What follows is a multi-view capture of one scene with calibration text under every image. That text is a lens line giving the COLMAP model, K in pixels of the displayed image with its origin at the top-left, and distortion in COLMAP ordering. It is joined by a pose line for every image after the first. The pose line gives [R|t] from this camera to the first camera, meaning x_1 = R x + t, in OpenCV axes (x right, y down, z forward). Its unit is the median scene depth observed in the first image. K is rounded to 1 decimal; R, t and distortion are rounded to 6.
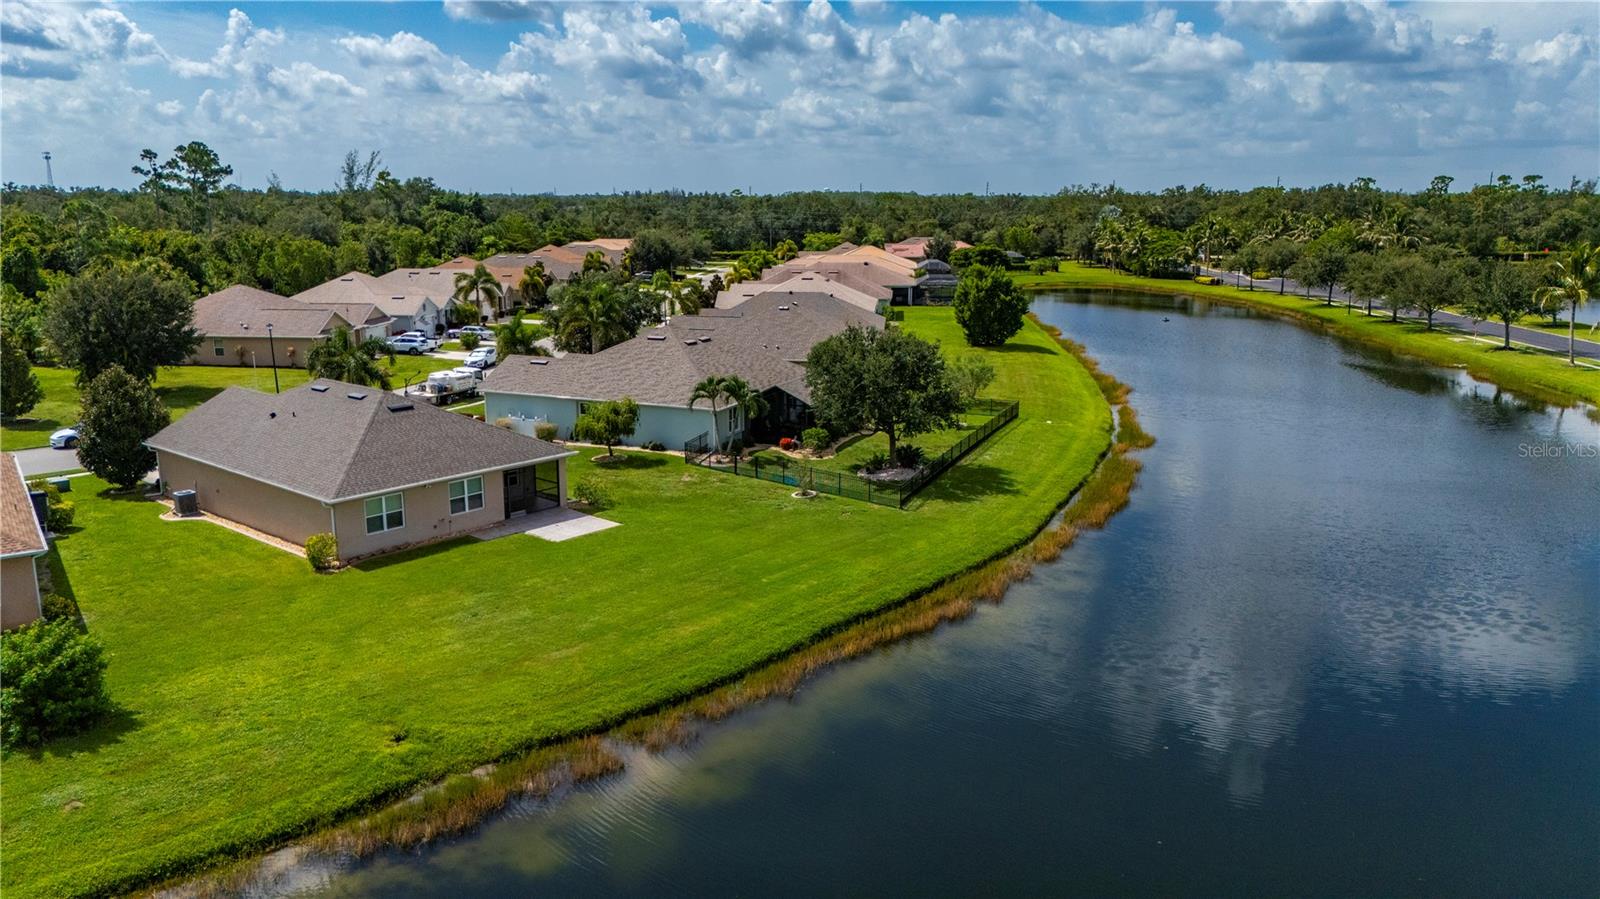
lens RADIAL K [[1169.3, 0, 800.0], [0, 1169.3, 449.5], [0, 0, 1]] dist [0.081175, -0.092840]
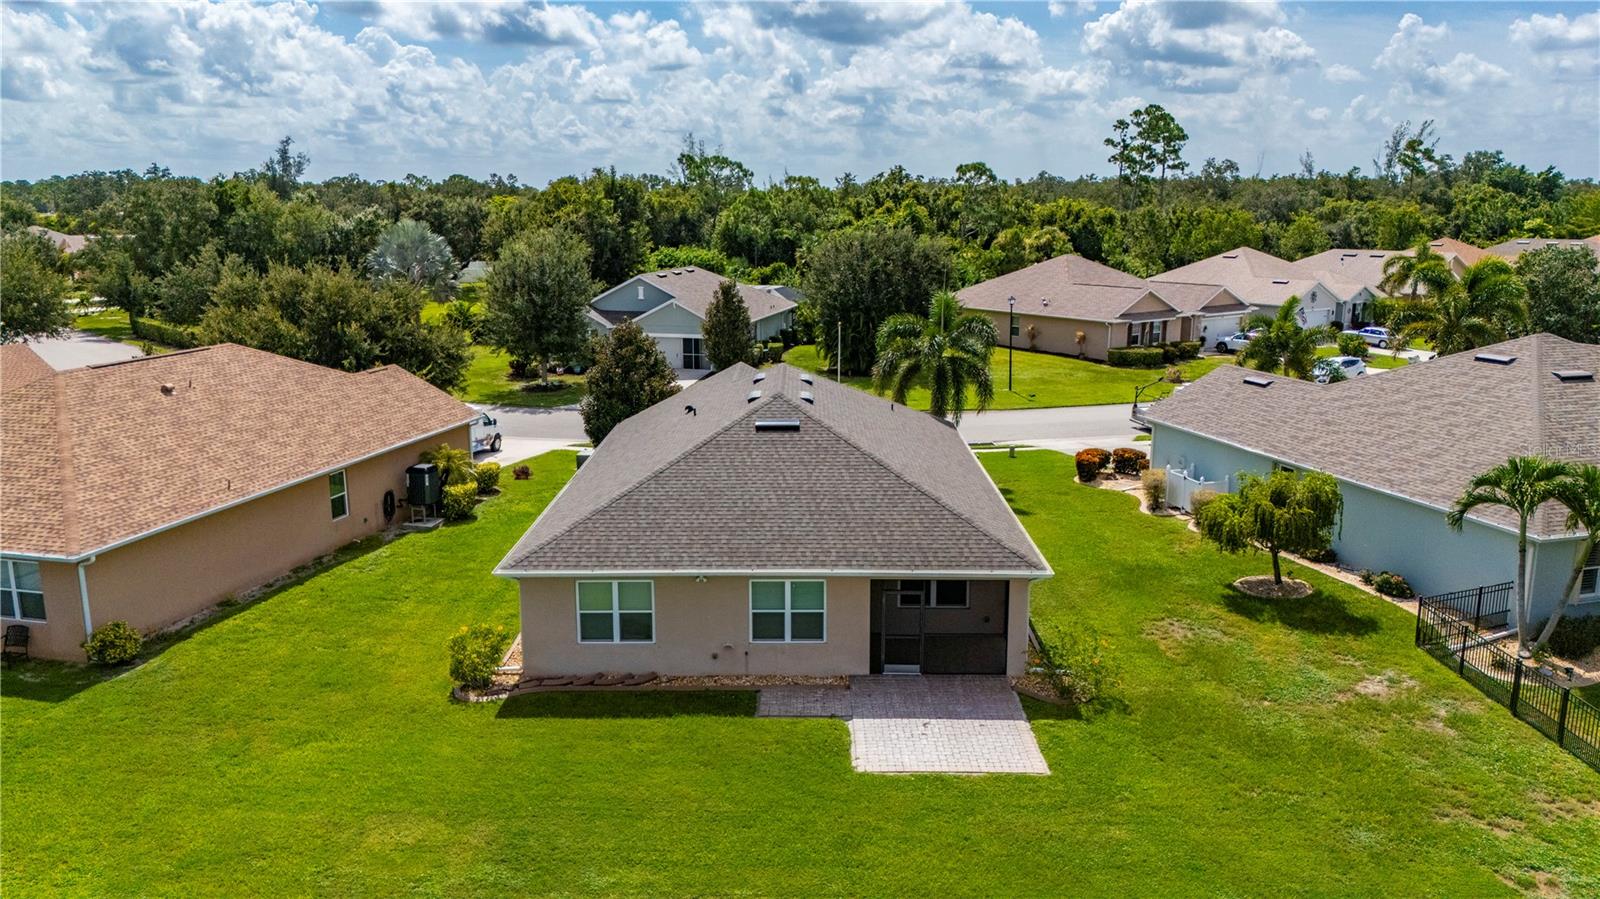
lens RADIAL K [[1172.1, 0, 800.0], [0, 1172.1, 449.5], [0, 0, 1]] dist [0.062437, -0.050397]
pose [[0.646338, 0.159594, -0.746175, 0.076571], [-0.159719, 0.984517, 0.072223, -0.057811], [0.746148, 0.072498, 0.661821, 0.557957]]
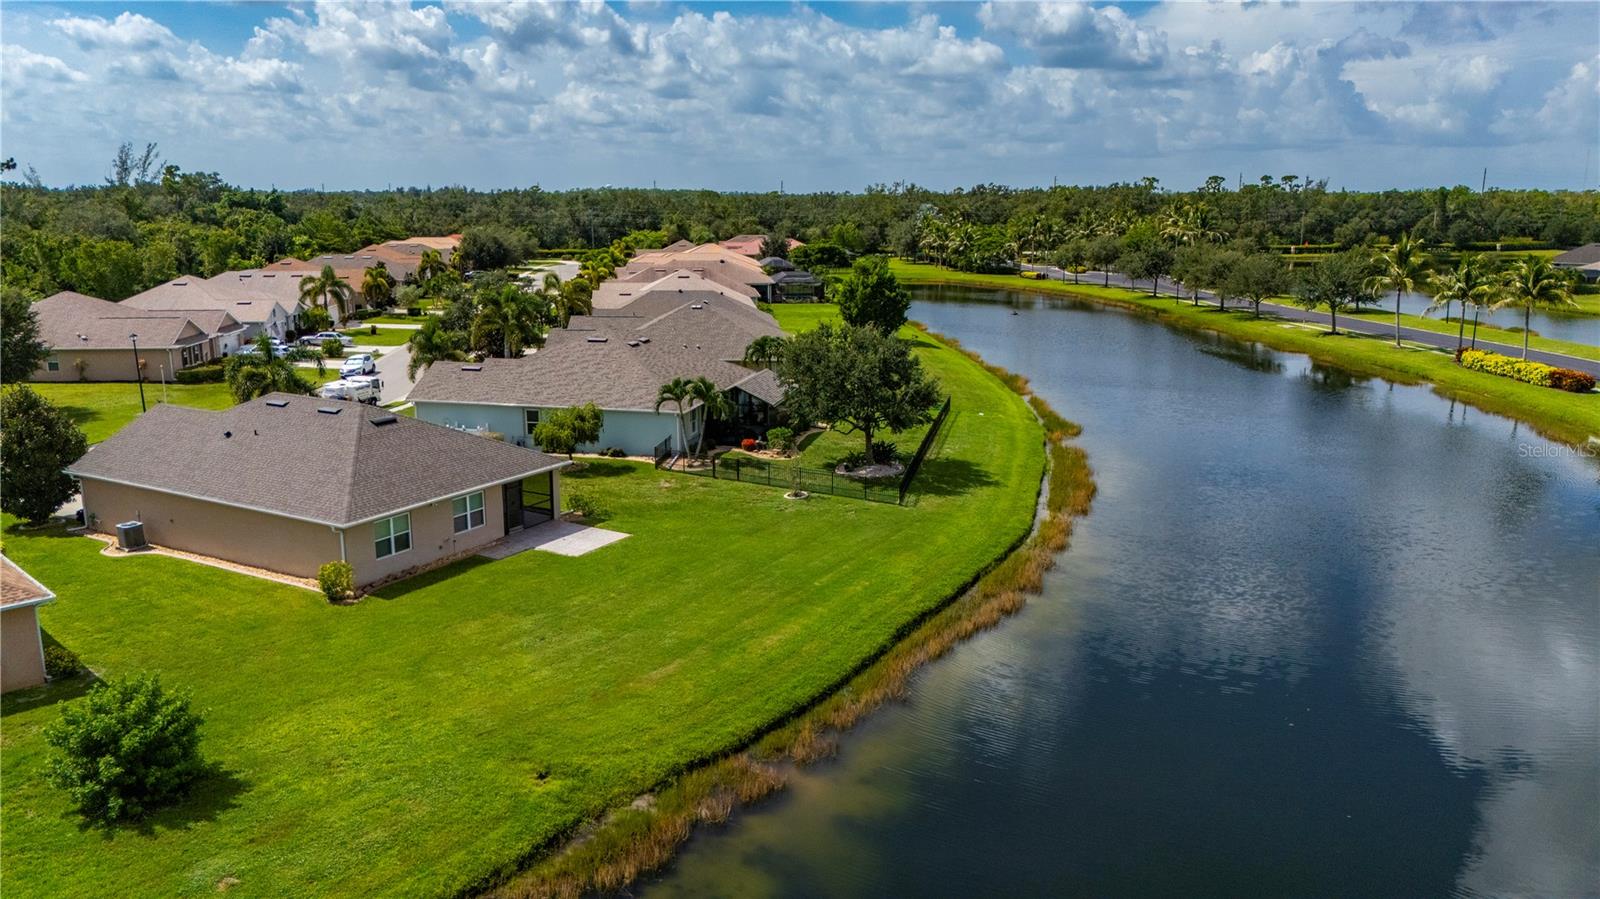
lens RADIAL K [[1169.3, 0, 800.0], [0, 1169.3, 449.5], [0, 0, 1]] dist [0.081175, -0.092840]
pose [[0.983413, -0.038572, 0.177231, -0.159170], [0.038216, 0.999255, 0.005418, -0.005103], [-0.177308, 0.001445, 0.984154, 0.026295]]
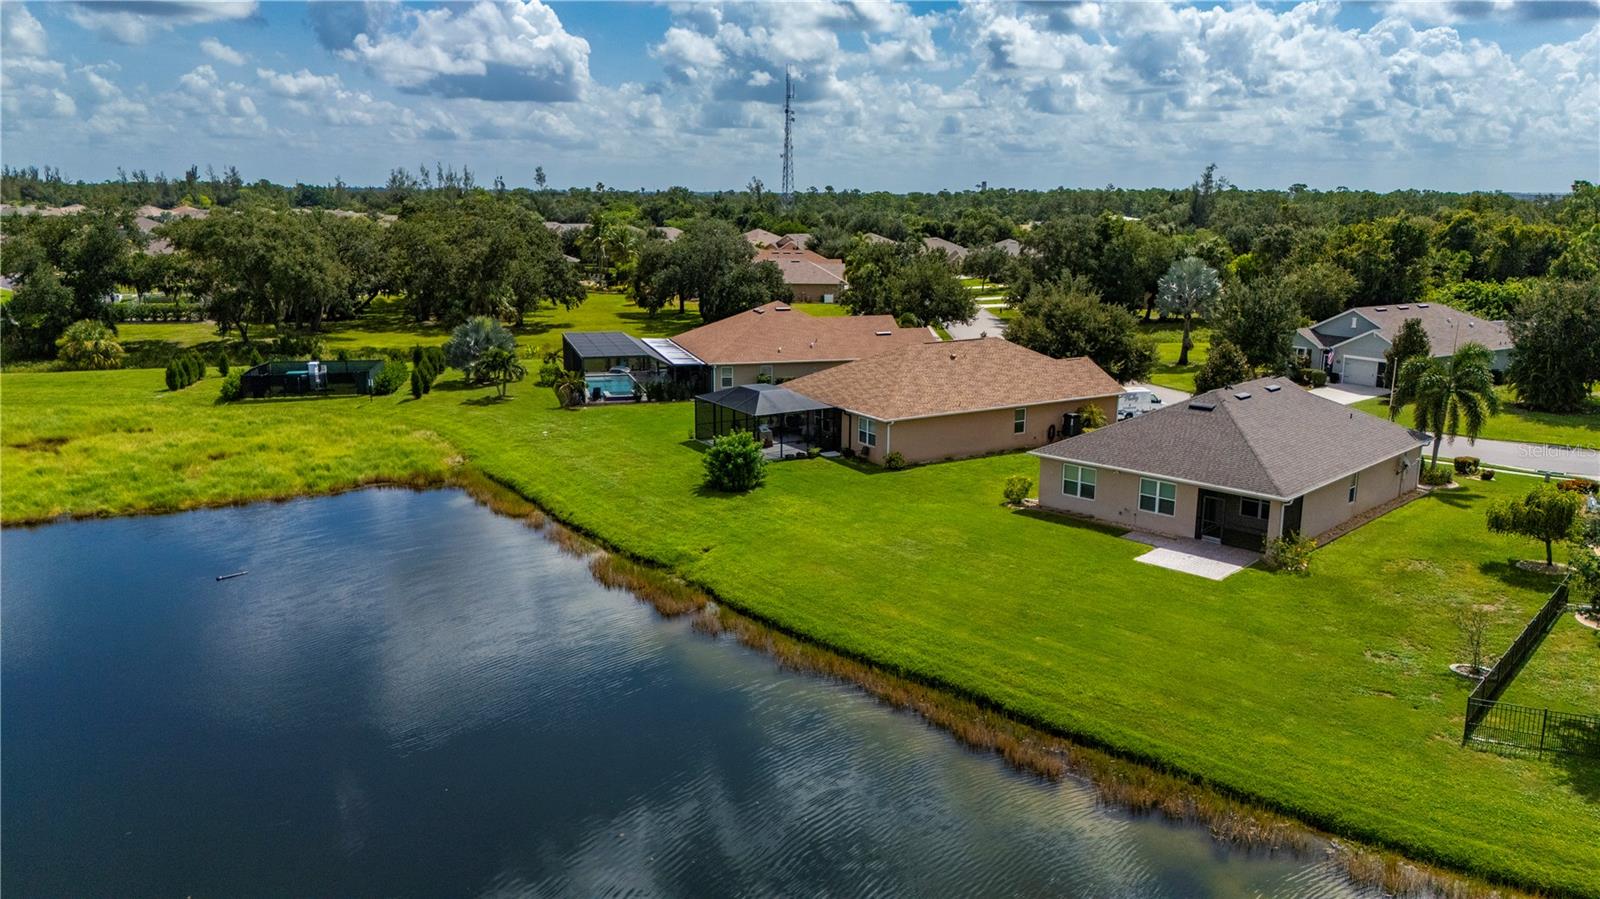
lens RADIAL K [[1169.3, 0, 800.0], [0, 1169.3, 449.5], [0, 0, 1]] dist [0.081175, -0.092840]
pose [[-0.065191, 0.213046, -0.974865, 0.600455], [-0.216470, 0.950660, 0.222232, -0.133131], [0.974110, 0.225516, -0.015857, 0.599742]]
